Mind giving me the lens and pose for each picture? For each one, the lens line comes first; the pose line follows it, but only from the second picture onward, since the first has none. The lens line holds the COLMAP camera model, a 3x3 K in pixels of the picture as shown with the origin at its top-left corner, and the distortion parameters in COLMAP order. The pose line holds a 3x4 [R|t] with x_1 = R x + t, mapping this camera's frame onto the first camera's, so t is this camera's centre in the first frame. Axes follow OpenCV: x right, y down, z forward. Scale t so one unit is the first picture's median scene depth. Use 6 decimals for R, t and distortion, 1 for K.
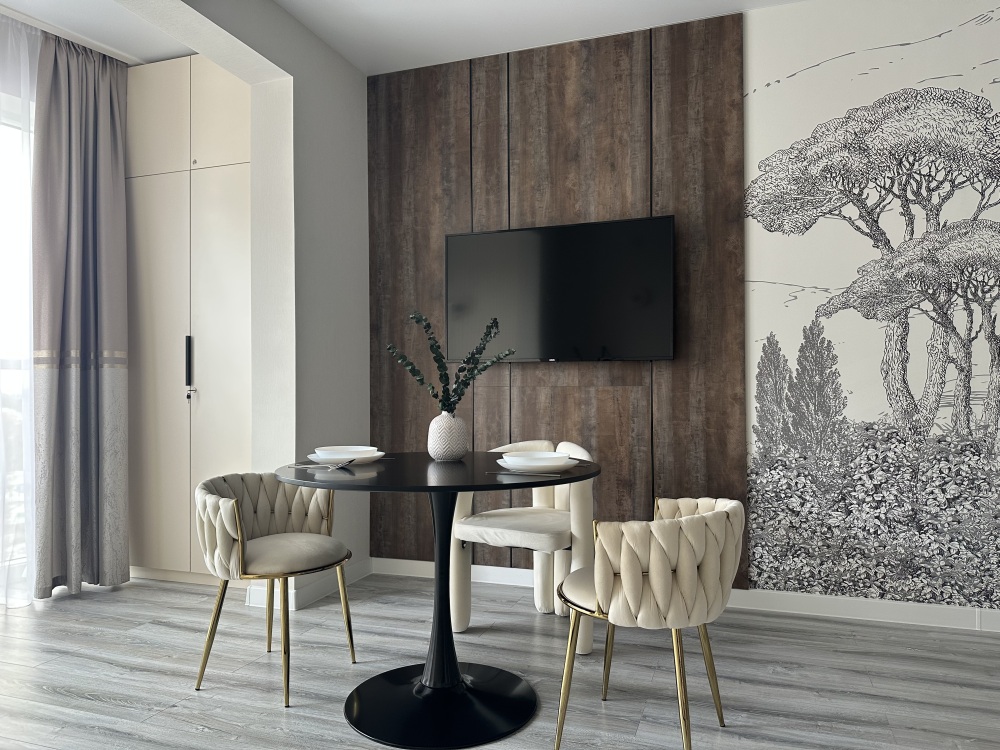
lens RADIAL K [[699.7, 0, 502.0], [0, 699.7, 377.5], [0, 0, 1]] dist [0.143595, -0.238682]
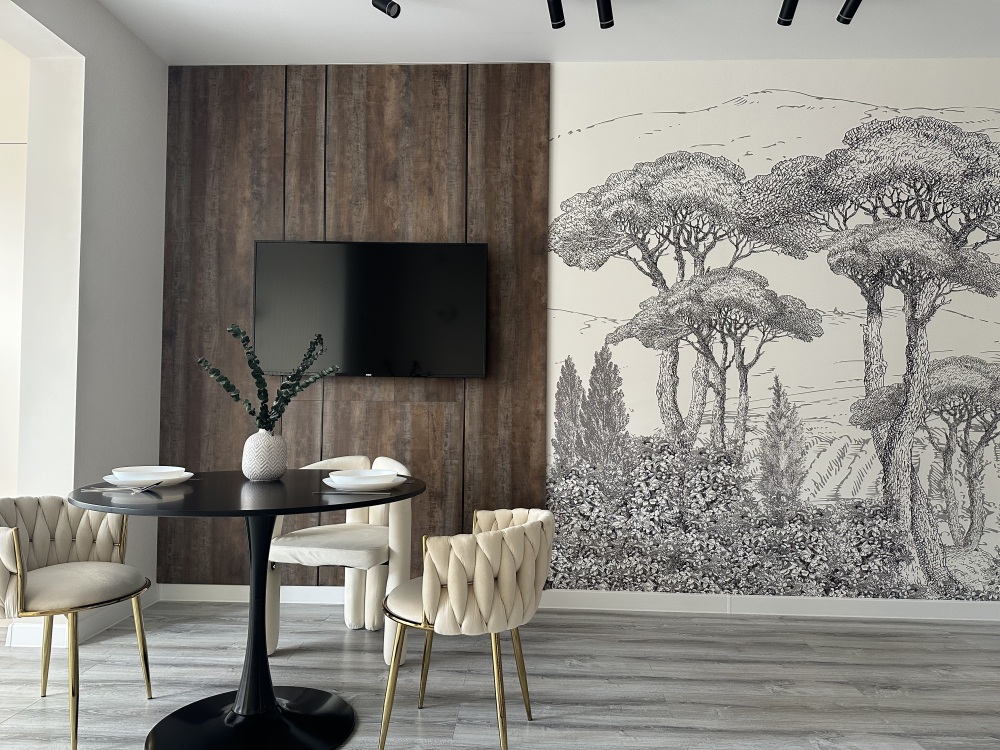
lens RADIAL K [[699.7, 0, 502.0], [0, 699.7, 377.5], [0, 0, 1]] dist [0.143595, -0.238682]
pose [[0.957122, 0.023153, 0.288758, -0.038363], [-0.020026, 0.999704, -0.013780, -0.011935], [-0.288992, 0.007407, 0.957303, -0.022611]]
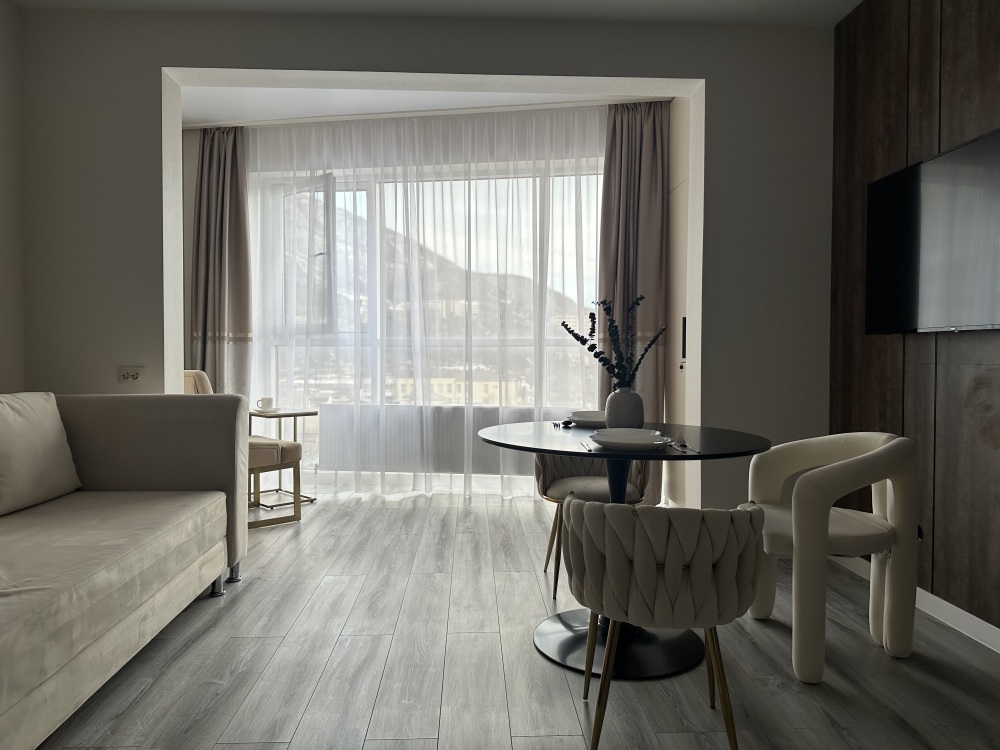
lens RADIAL K [[703.9, 0, 501.3], [0, 703.9, 374.0], [0, 0, 1]] dist [0.002572, -0.005143]
pose [[0.372683, 0.031173, -0.927435, 0.621856], [0.000974, 0.999422, 0.033985, -0.002898], [0.927958, -0.013569, 0.372437, 0.302122]]
